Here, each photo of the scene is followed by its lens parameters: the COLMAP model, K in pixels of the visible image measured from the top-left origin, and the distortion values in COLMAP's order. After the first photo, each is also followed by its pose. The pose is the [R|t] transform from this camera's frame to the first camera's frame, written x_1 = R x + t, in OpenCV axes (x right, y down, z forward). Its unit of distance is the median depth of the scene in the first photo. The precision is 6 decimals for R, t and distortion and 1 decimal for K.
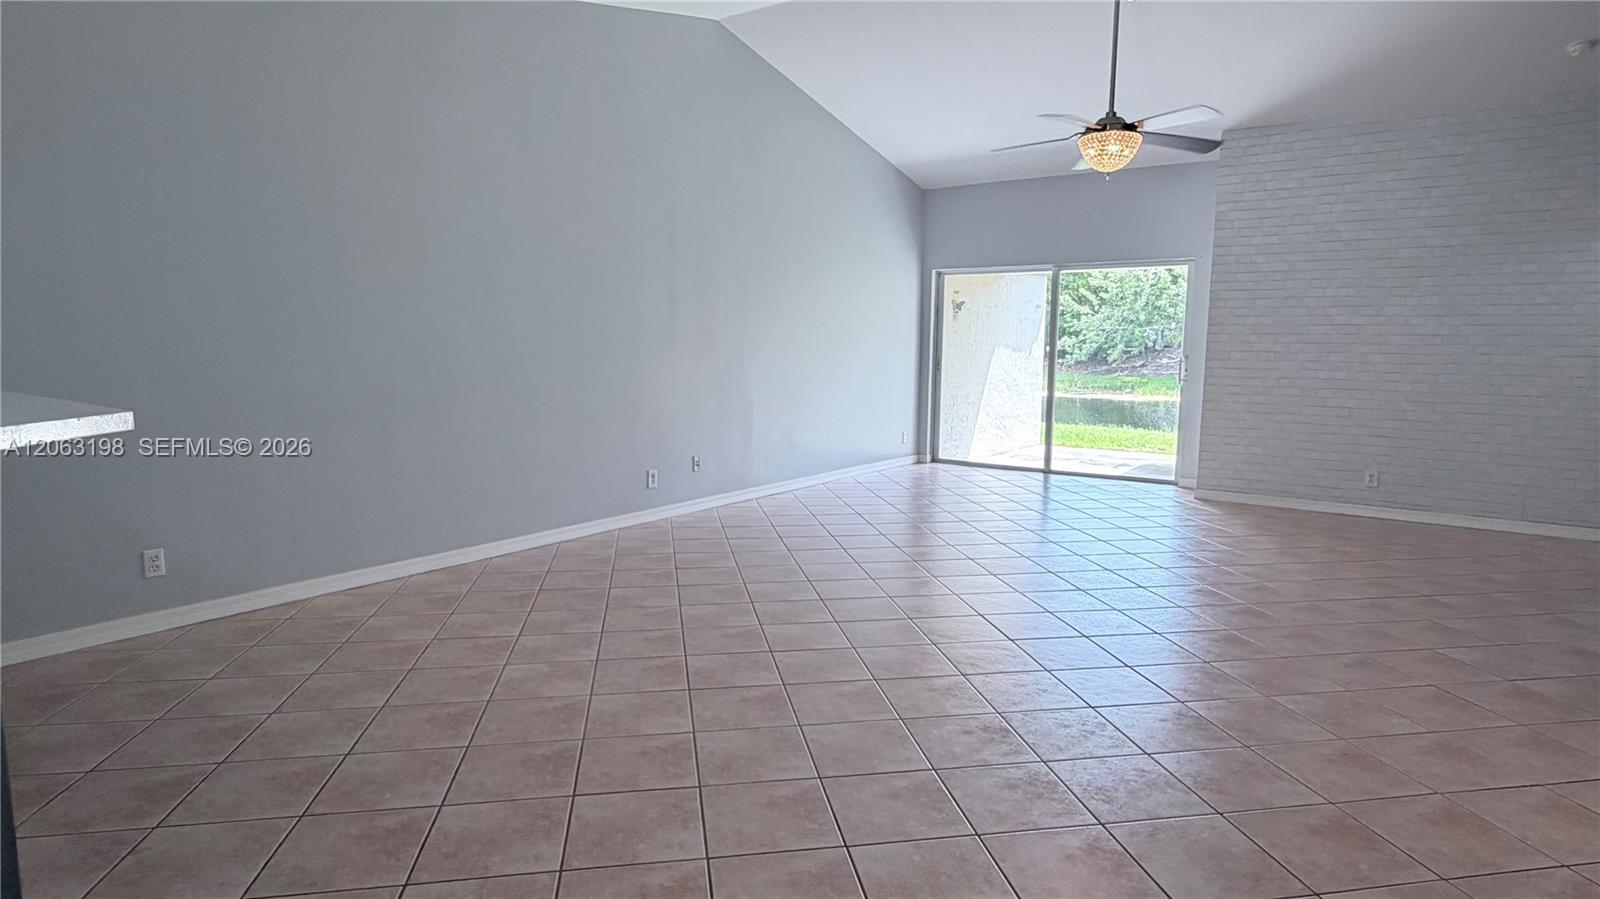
lens RADIAL K [[854.0, 0, 805.5], [0, 854.0, 453.9], [0, 0, 1]] dist [0.003769, -0.001134]
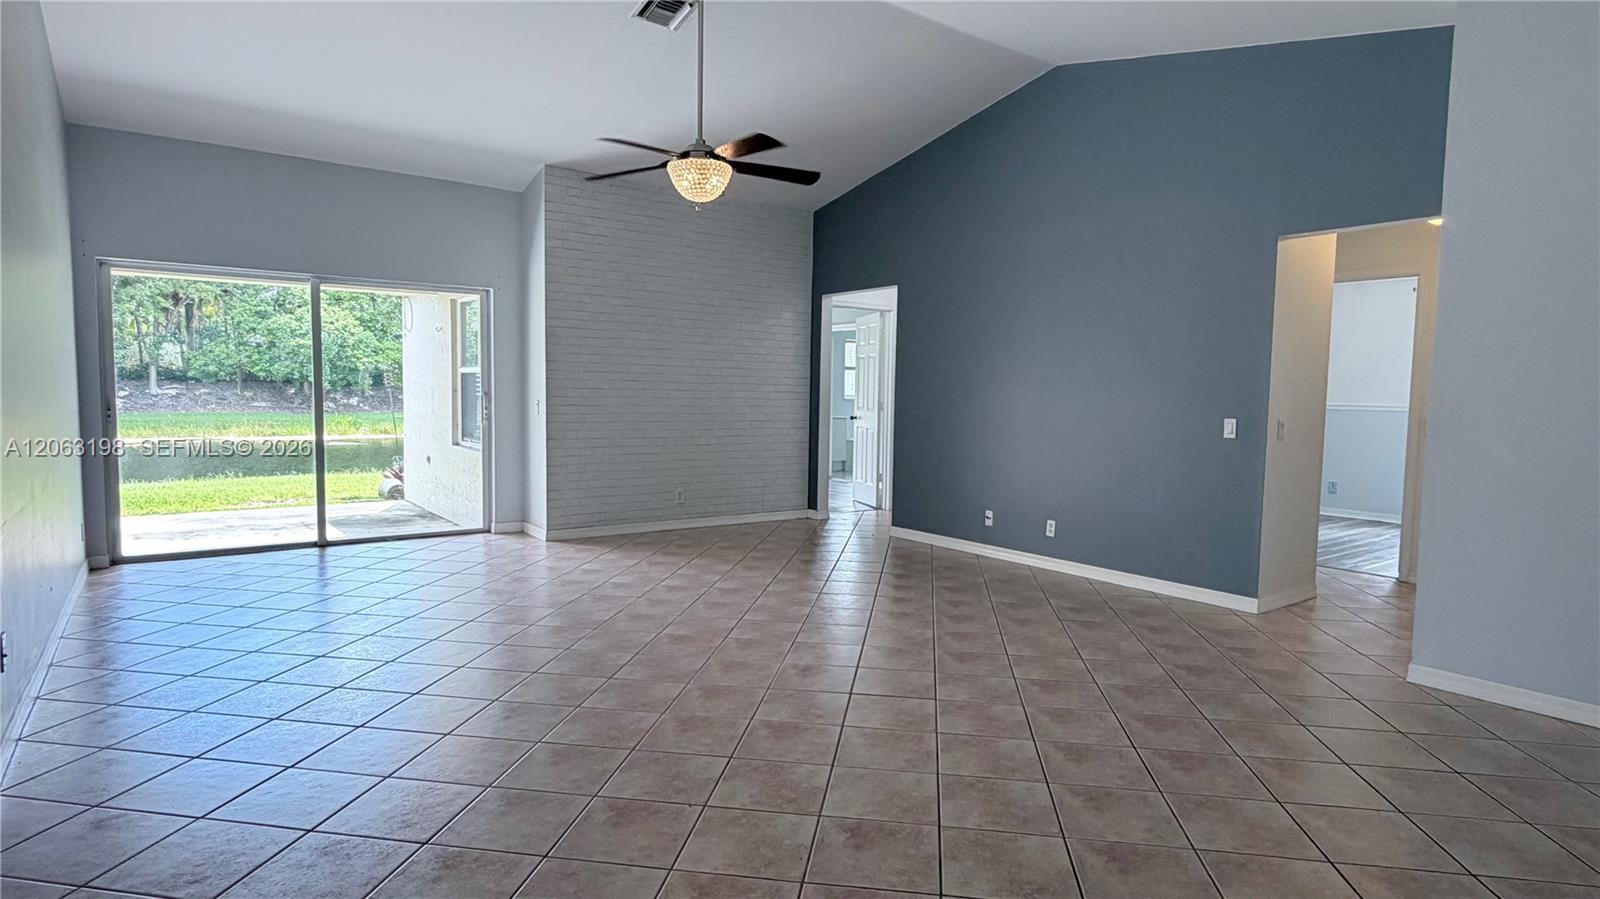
lens RADIAL K [[854.6, 0, 790.1], [0, 854.6, 455.4], [0, 0, 1]] dist [-0.004304, 0.000058]
pose [[0.326730, -0.077641, 0.941923, -0.330097], [0.107745, 0.993182, 0.044492, -0.053350], [-0.938956, 0.086951, 0.332868, 0.392462]]
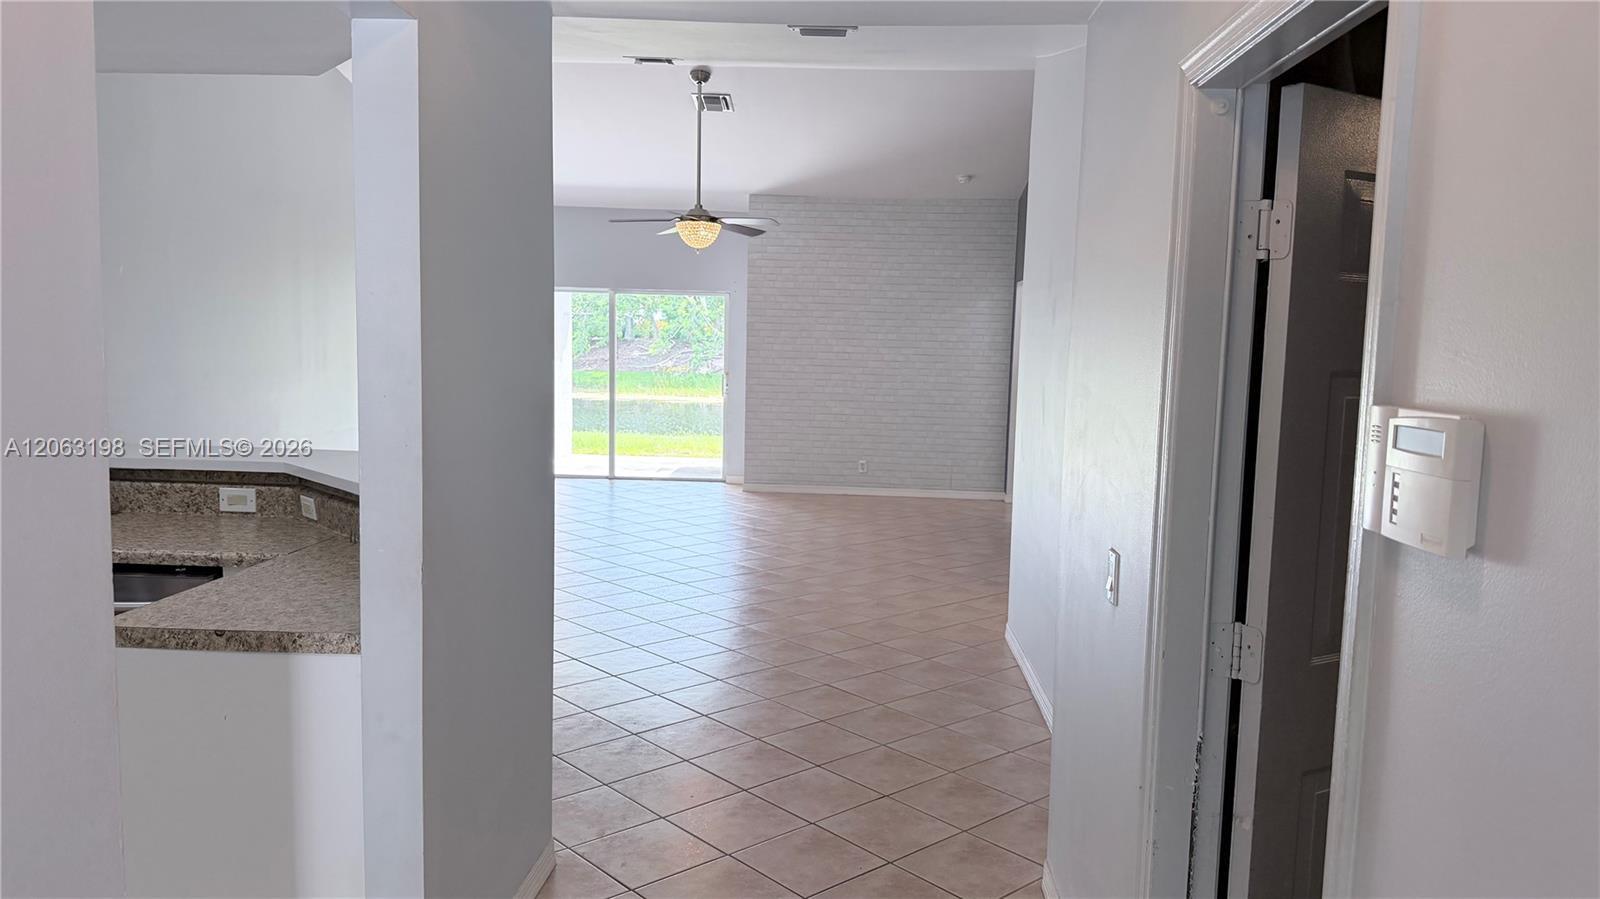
lens RADIAL K [[1108.8, 0, 799.4], [0, 1108.8, 458.1], [0, 0, 1]] dist [0.132844, -0.209586]
pose [[0.850549, -0.047572, 0.523740, -0.285770], [0.052574, 0.998603, 0.005325, 0.000581], [-0.523262, 0.023006, 0.851861, -0.368884]]
